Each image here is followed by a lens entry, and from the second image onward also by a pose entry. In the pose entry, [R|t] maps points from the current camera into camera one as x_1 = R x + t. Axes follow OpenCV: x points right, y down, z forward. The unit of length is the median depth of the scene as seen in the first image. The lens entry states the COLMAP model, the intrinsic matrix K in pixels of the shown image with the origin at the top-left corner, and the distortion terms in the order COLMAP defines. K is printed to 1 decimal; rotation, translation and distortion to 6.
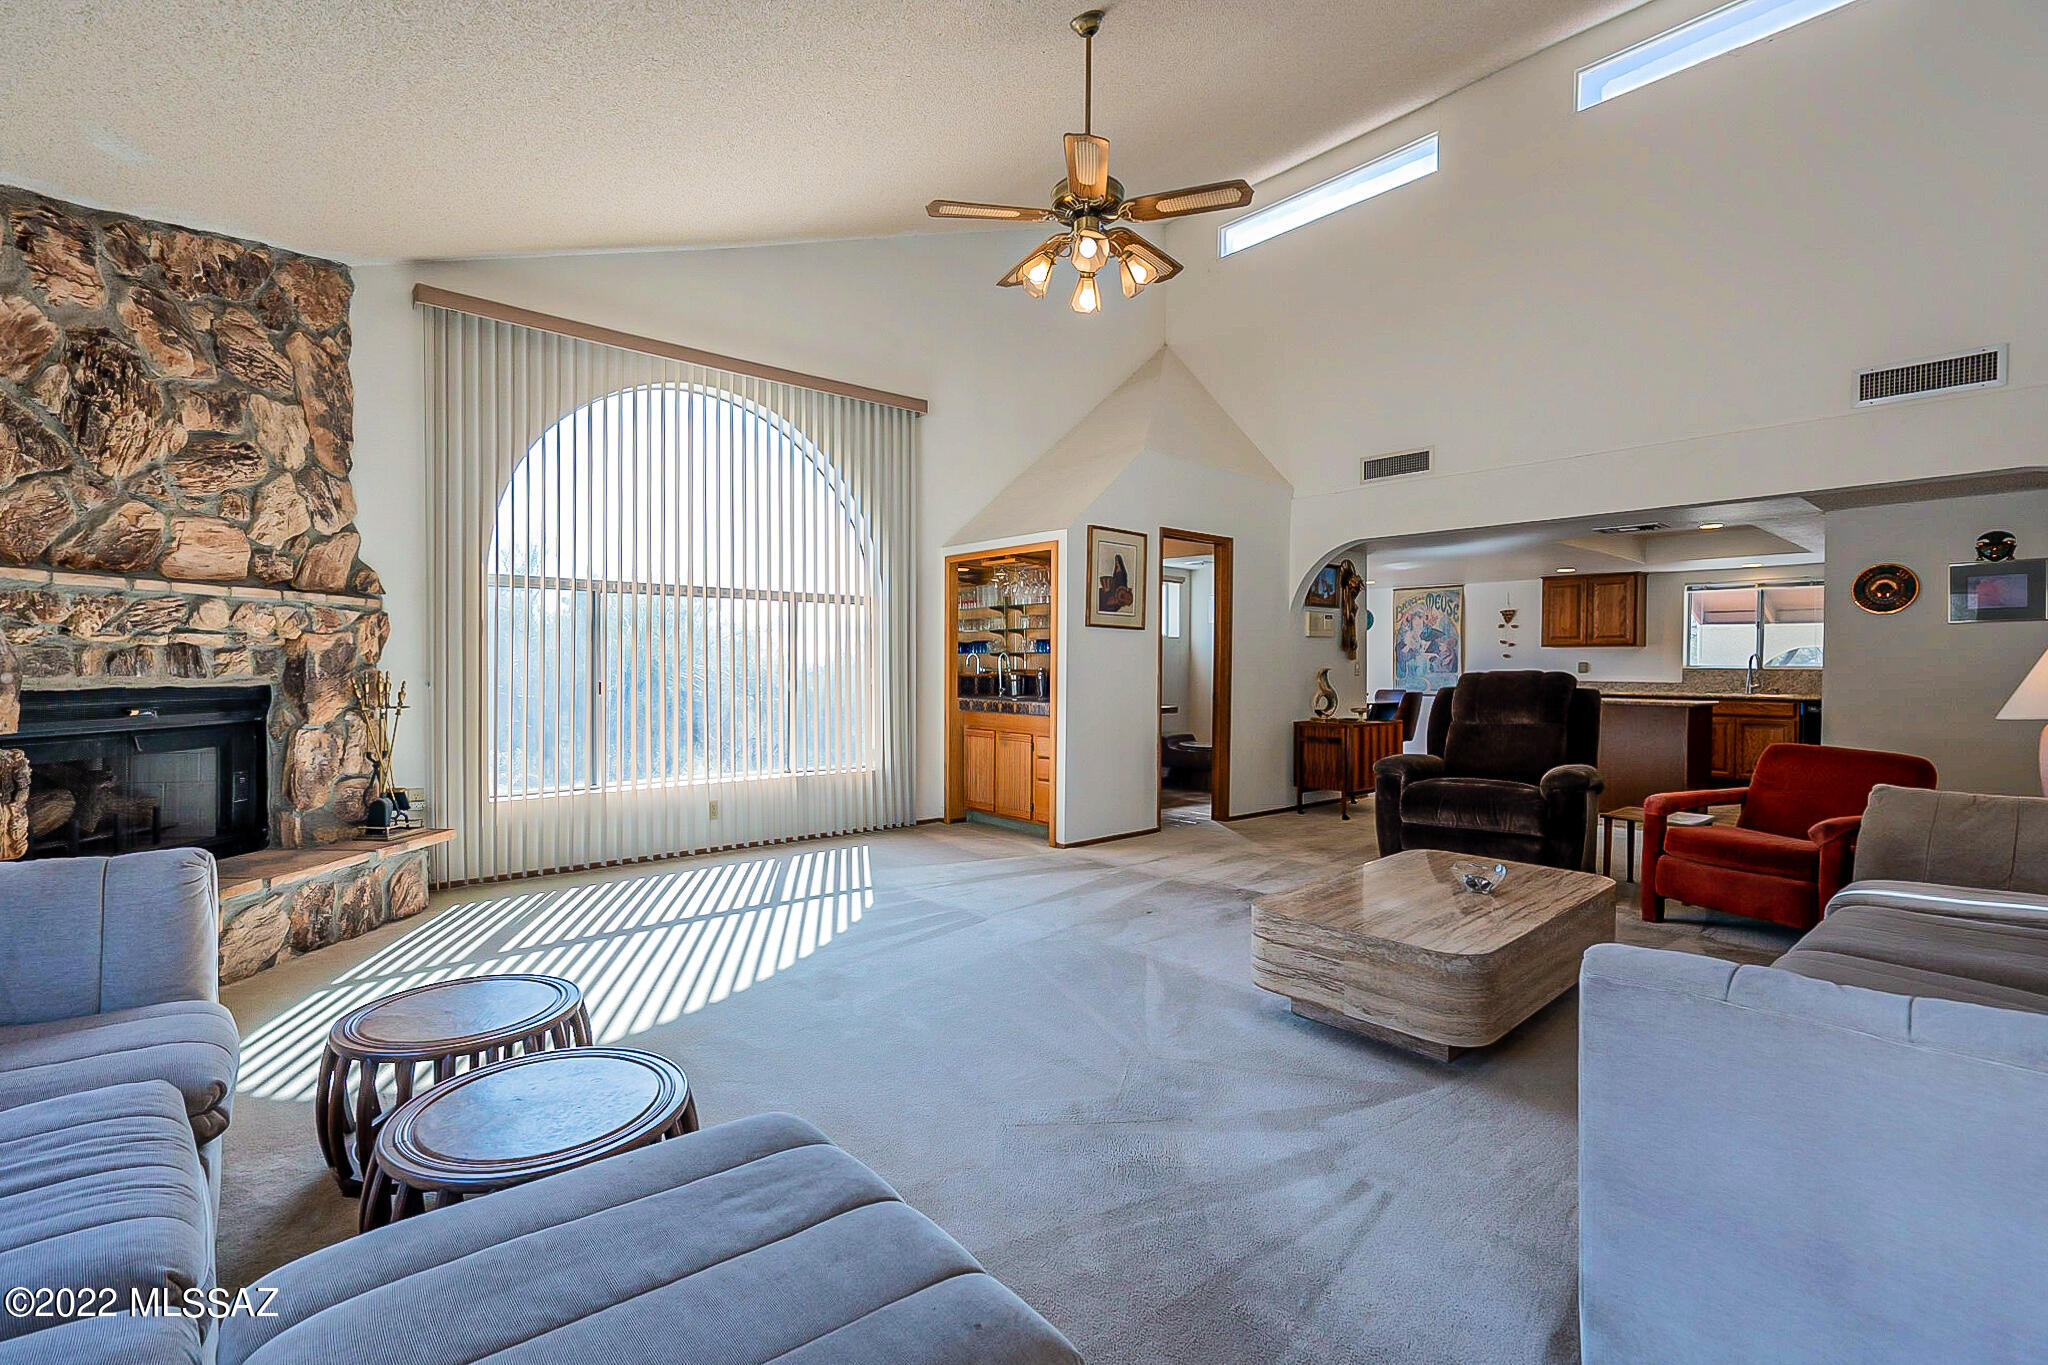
lens RADIAL K [[927.4, 0, 1025.2], [0, 927.4, 684.7], [0, 0, 1]] dist [-0.001073, -0.000752]
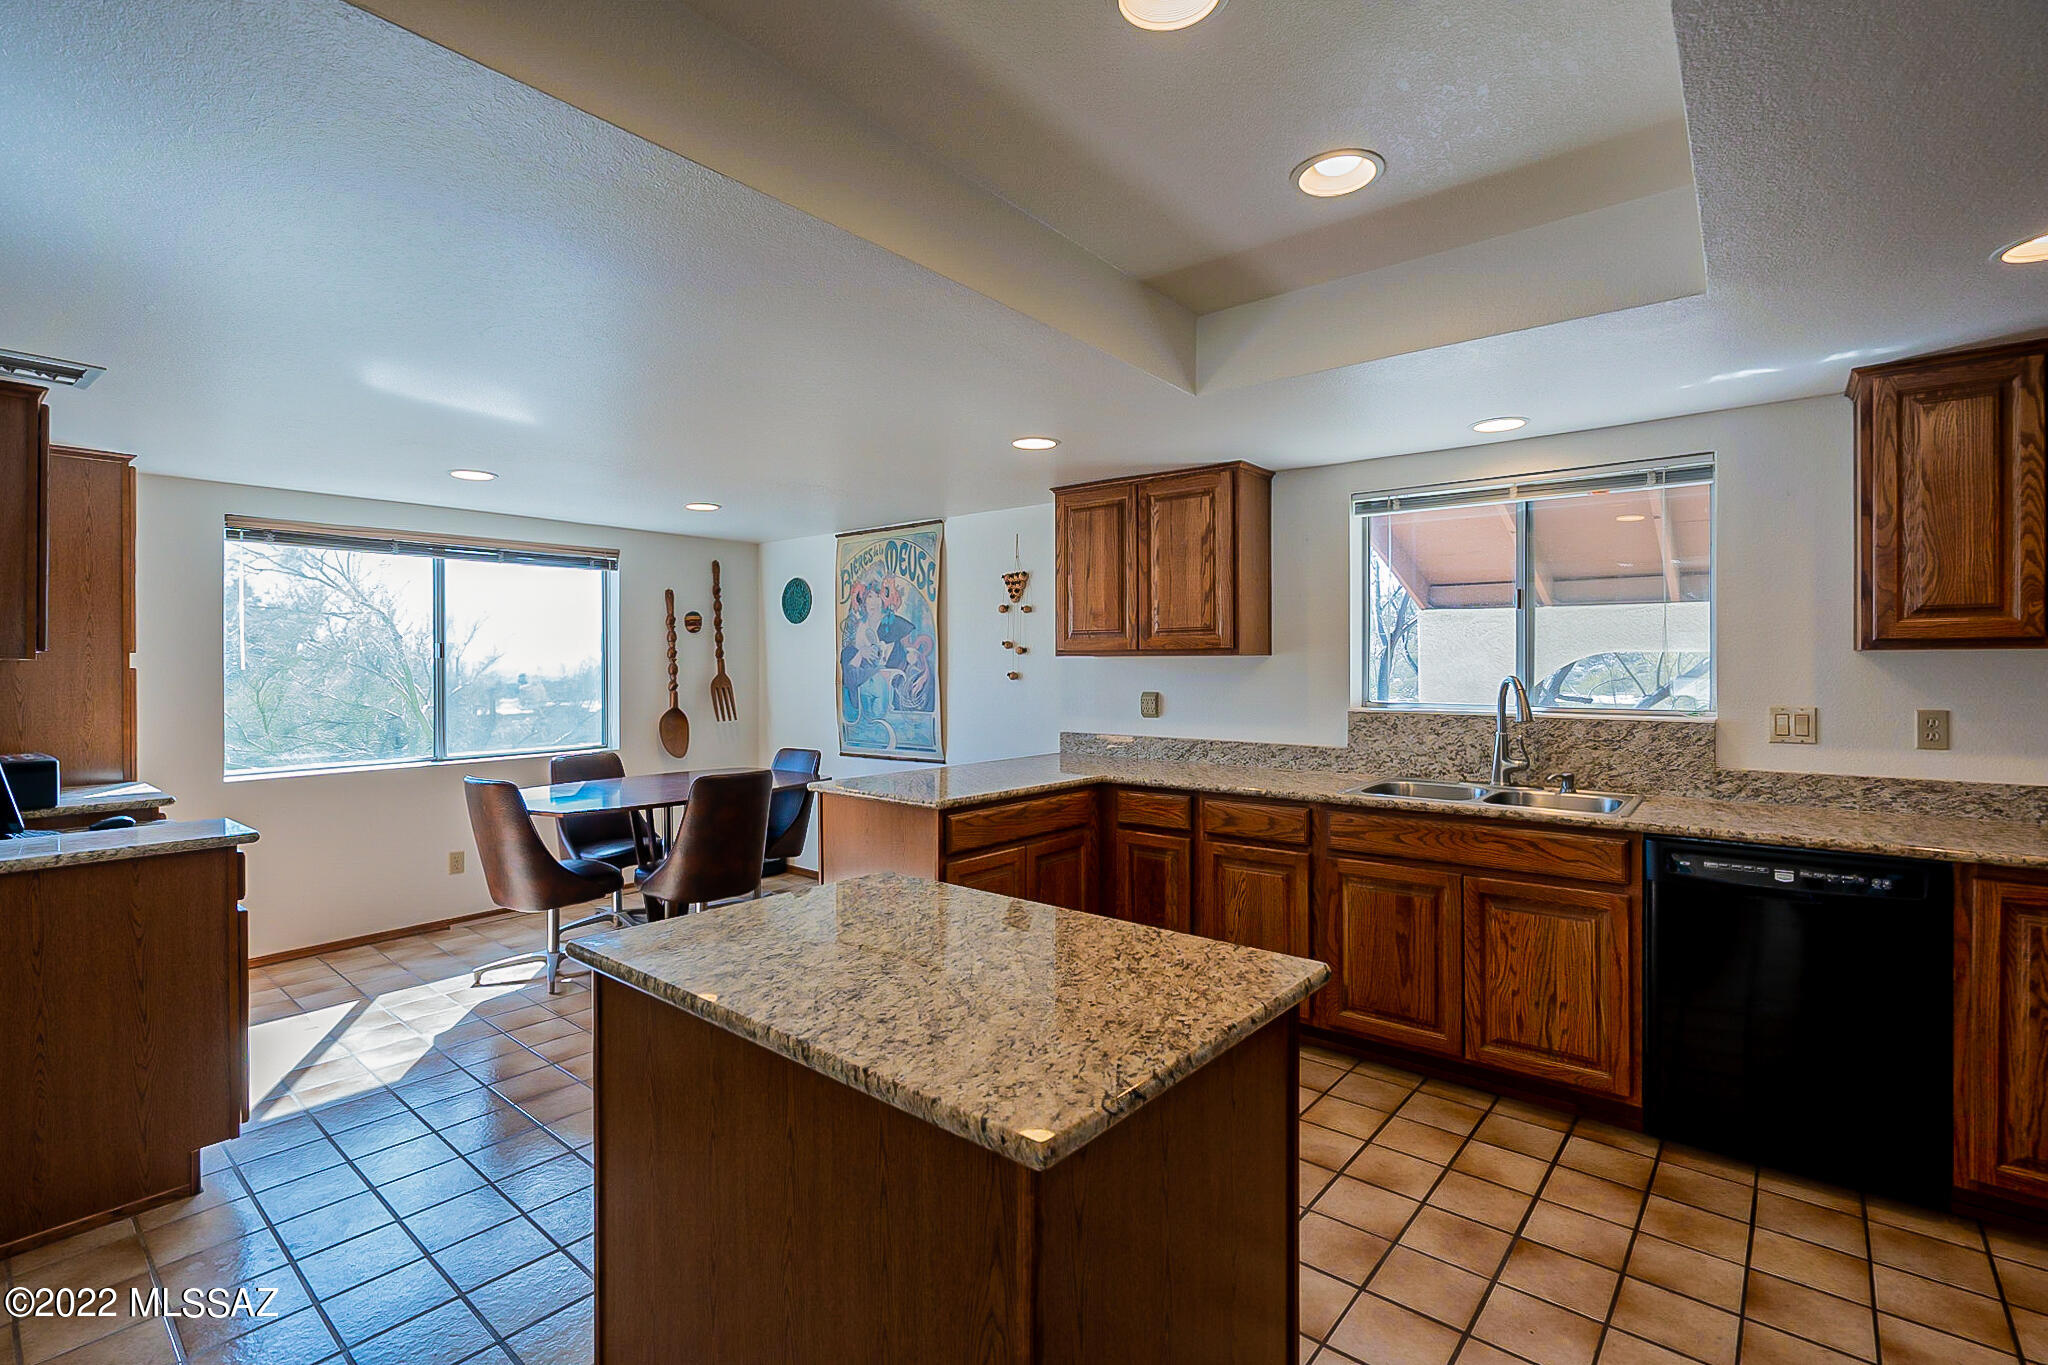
lens RADIAL K [[927.4, 0, 1019.2], [0, 927.4, 675.6], [0, 0, 1]] dist [-0.001073, -0.000752]
pose [[0.985632, -0.007183, 0.168756, 0.447882], [0.009459, 0.999875, -0.012690, -0.025510], [-0.168644, 0.014104, 0.985576, 0.564253]]
